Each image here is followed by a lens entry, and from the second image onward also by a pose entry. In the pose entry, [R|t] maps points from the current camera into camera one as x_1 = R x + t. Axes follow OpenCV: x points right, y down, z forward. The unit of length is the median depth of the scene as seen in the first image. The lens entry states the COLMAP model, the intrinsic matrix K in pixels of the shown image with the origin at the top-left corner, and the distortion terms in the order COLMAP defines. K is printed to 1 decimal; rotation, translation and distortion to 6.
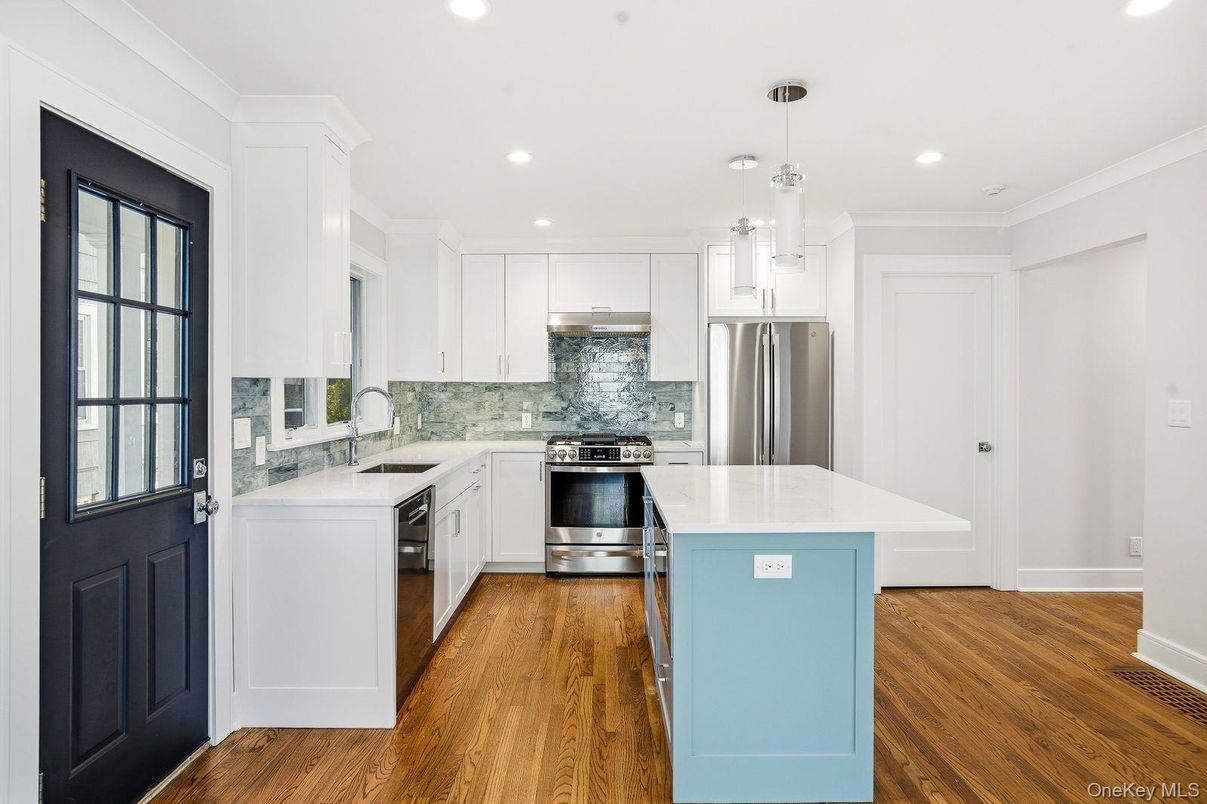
lens RADIAL K [[693.1, 0, 604.4], [0, 693.1, 388.9], [0, 0, 1]] dist [-0.064679, 0.060940]
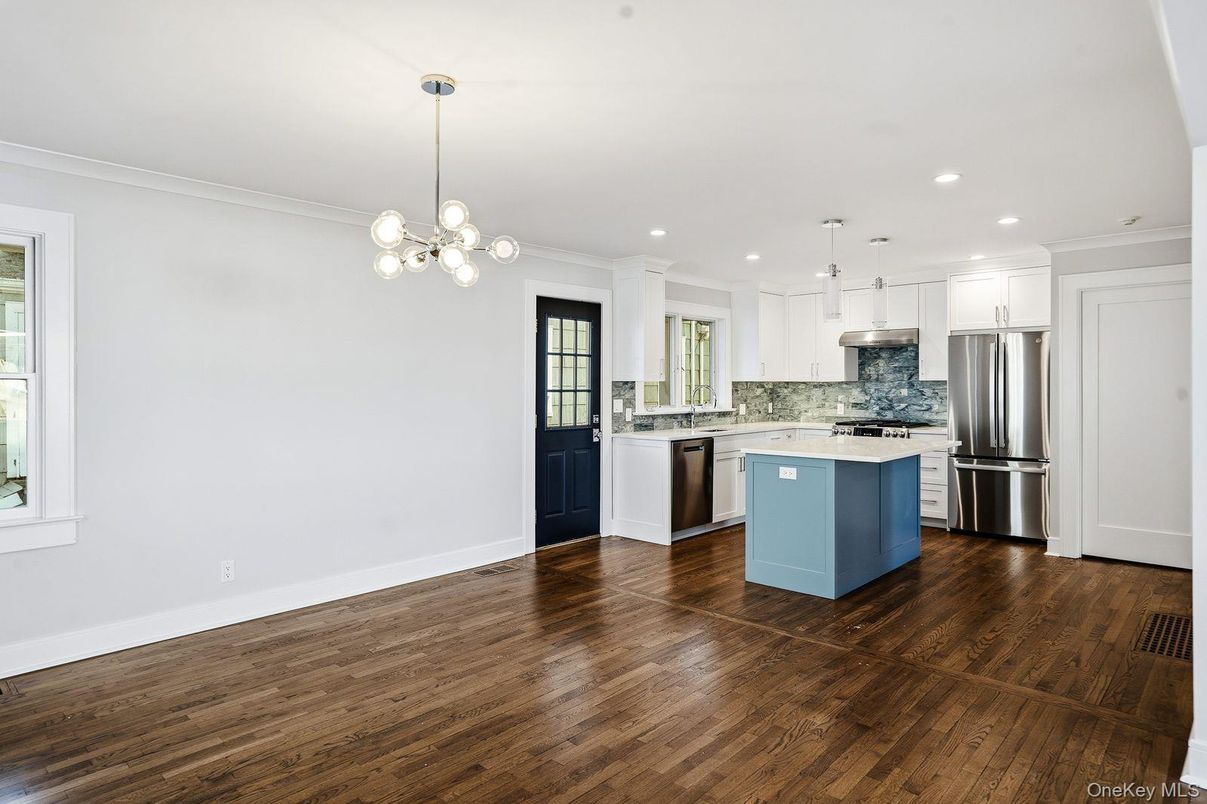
lens RADIAL K [[693.1, 0, 604.4], [0, 693.1, 388.9], [0, 0, 1]] dist [-0.064679, 0.060940]
pose [[0.731916, 0.004068, -0.681383, 0.926470], [-0.001127, 0.999988, 0.004759, -0.001710], [0.681394, -0.002716, 0.731912, -0.654088]]
